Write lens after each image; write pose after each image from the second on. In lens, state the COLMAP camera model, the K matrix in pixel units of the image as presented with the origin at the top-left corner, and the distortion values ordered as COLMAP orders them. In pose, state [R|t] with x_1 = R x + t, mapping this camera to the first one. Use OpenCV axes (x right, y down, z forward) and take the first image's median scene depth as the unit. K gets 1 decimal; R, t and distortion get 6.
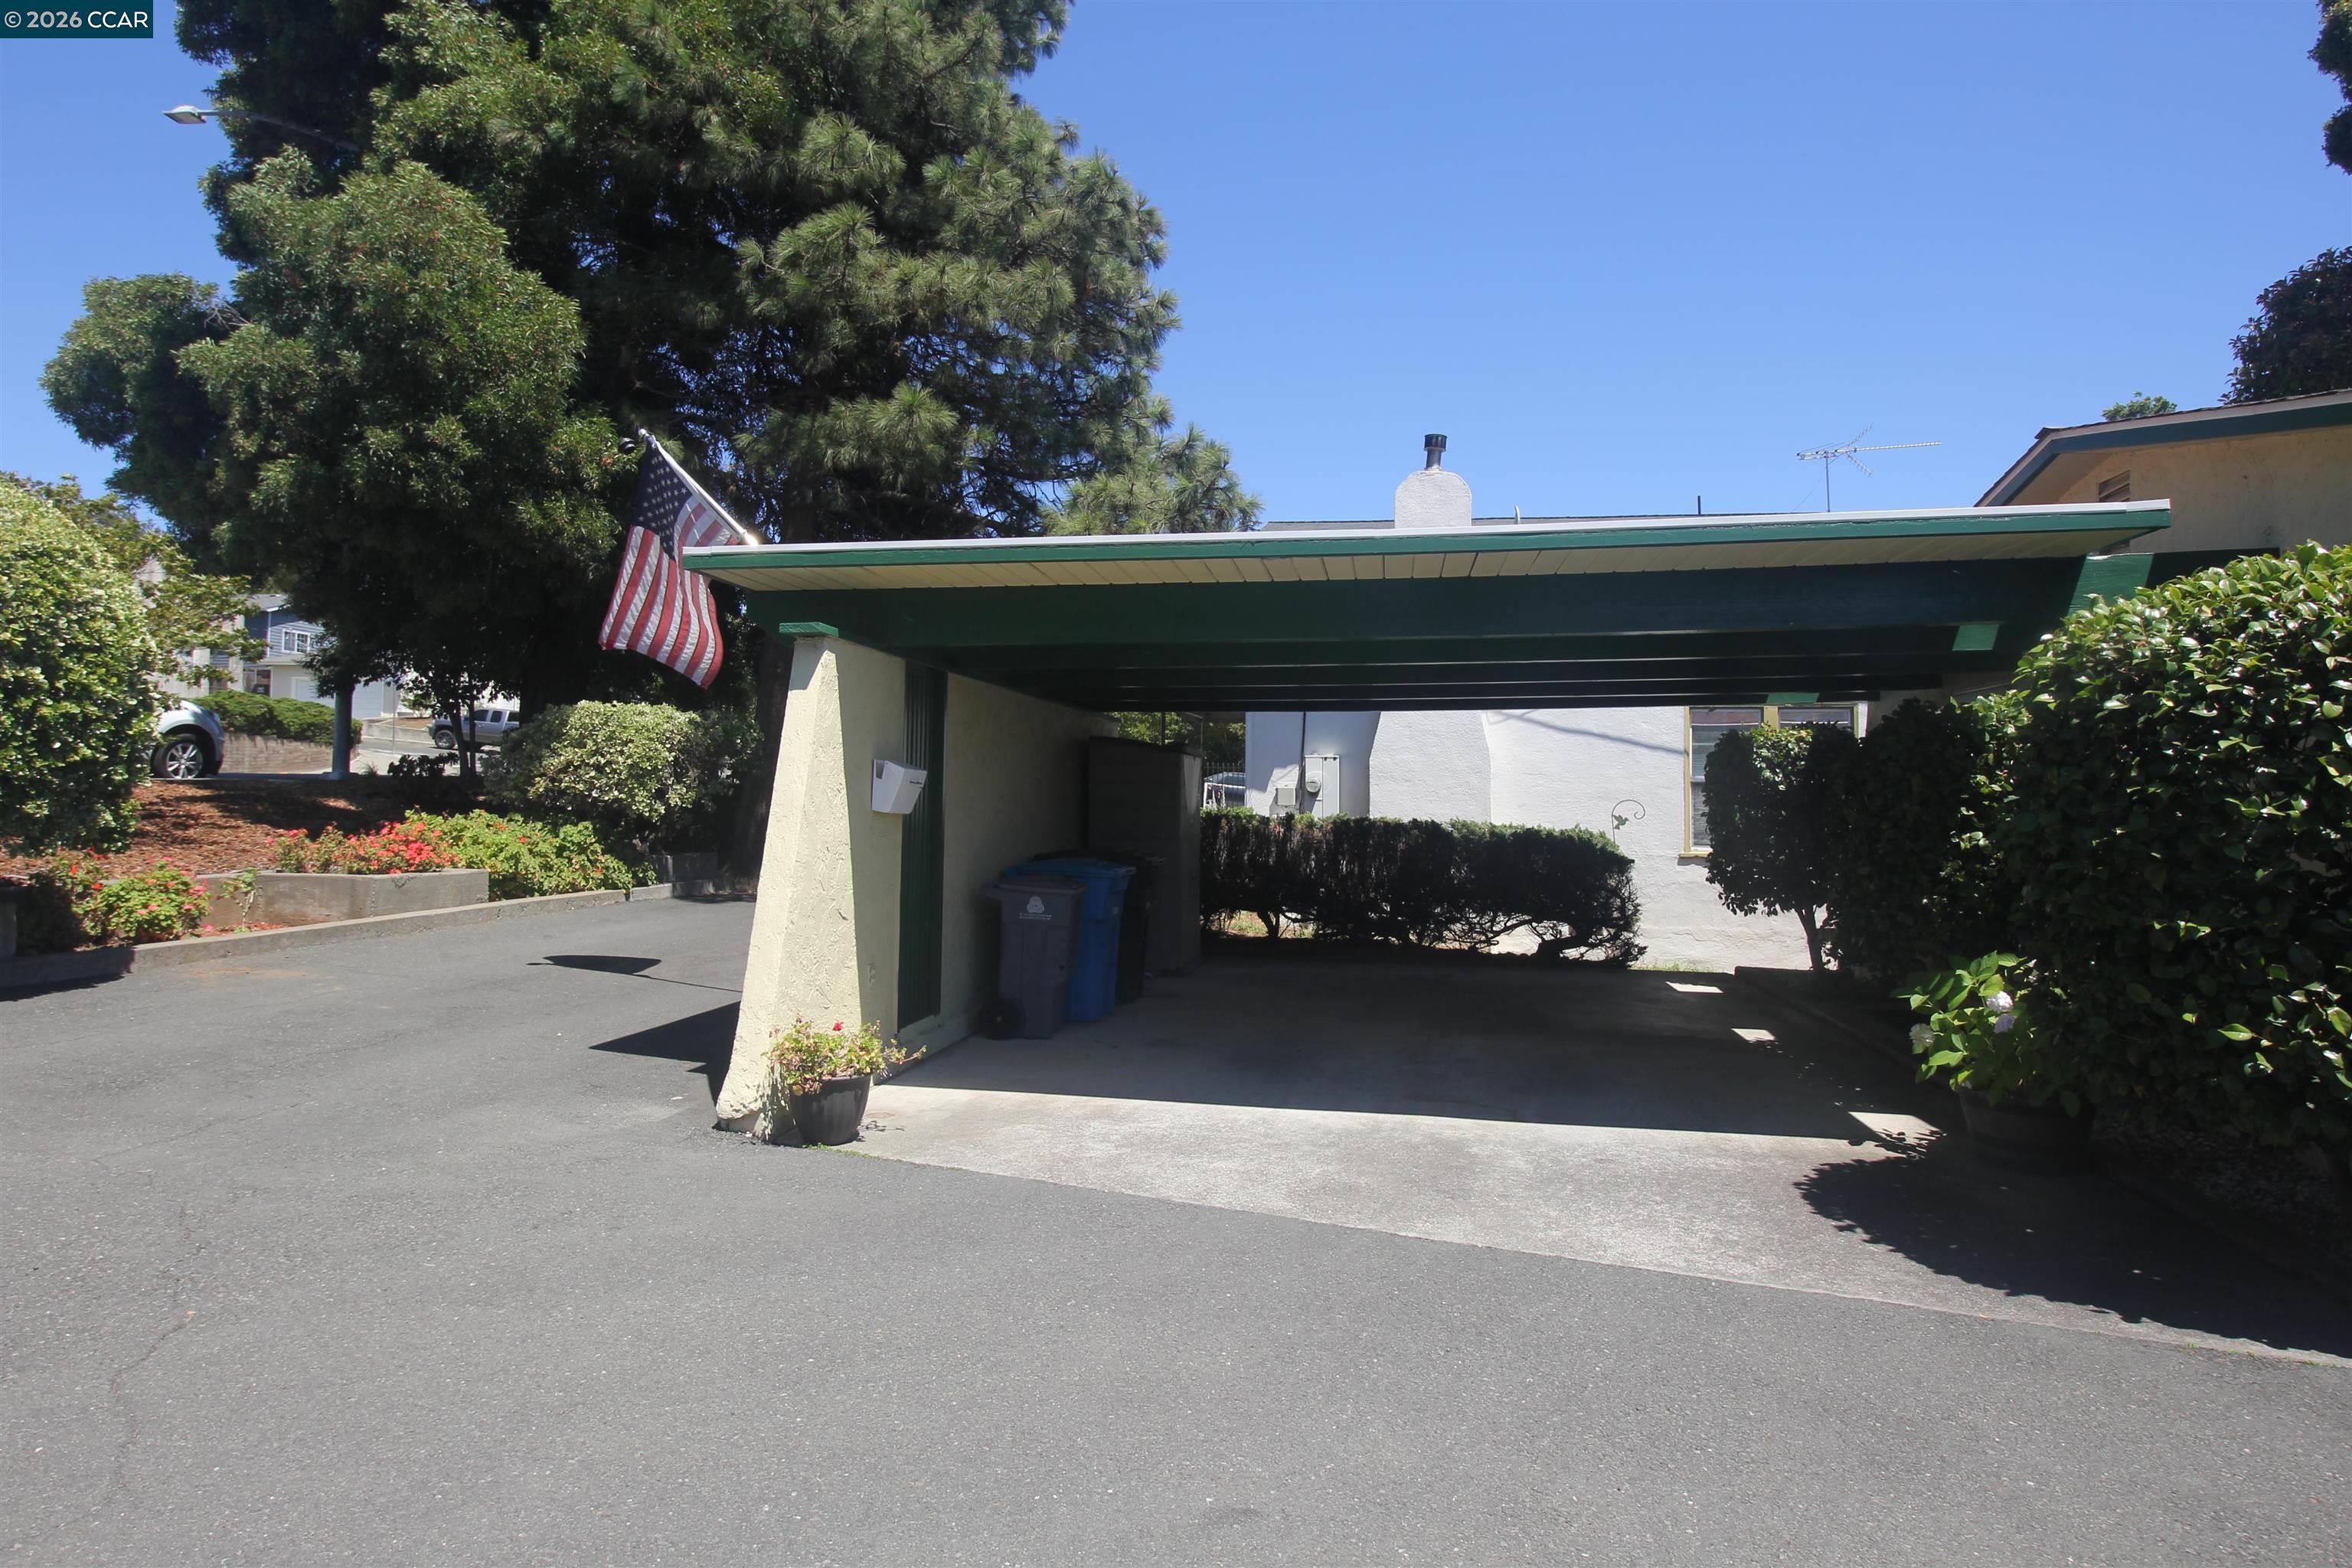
lens RADIAL K [[1360.6, 0, 1175.8], [0, 1360.6, 782.0], [0, 0, 1]] dist [0.003633, -0.001758]
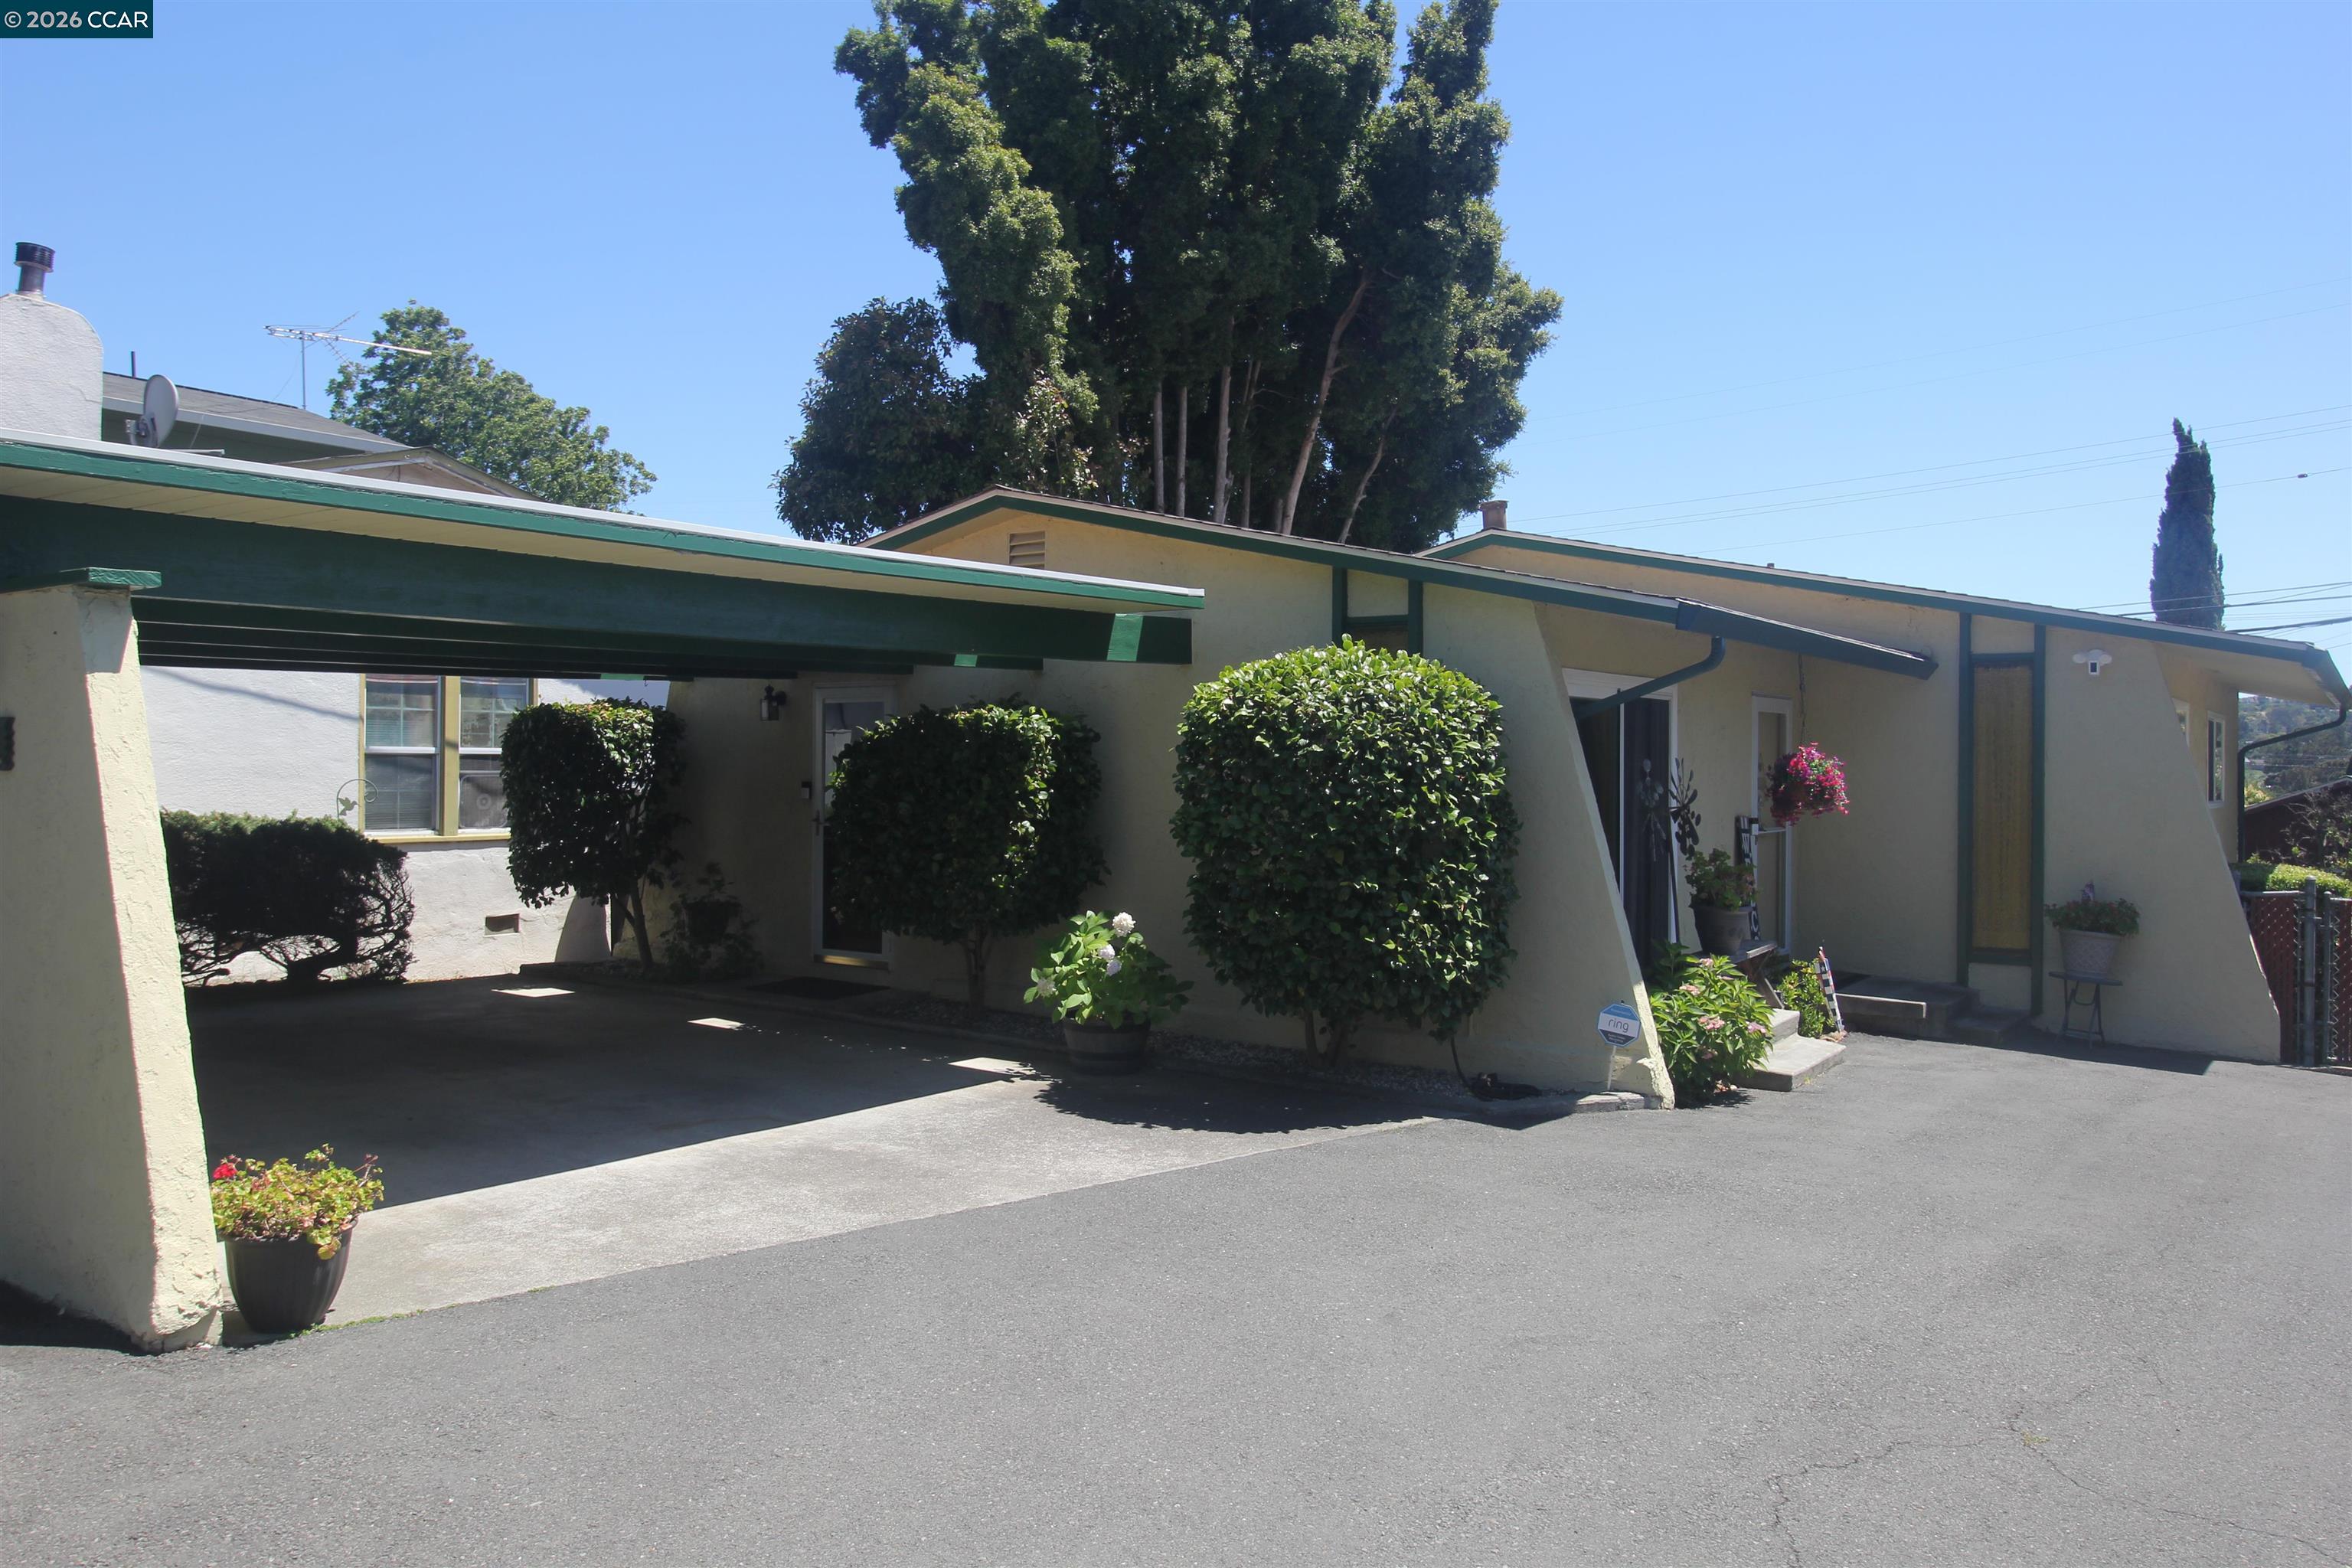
lens RADIAL K [[1849.0, 0, 1178.9], [0, 1849.0, 787.3], [0, 0, 1]] dist [0.001555, -0.000135]
pose [[0.408331, -0.022718, 0.912551, -0.972149], [-0.019137, 0.999257, 0.033440, -0.058037], [-0.912633, -0.031118, 0.407593, 0.202196]]
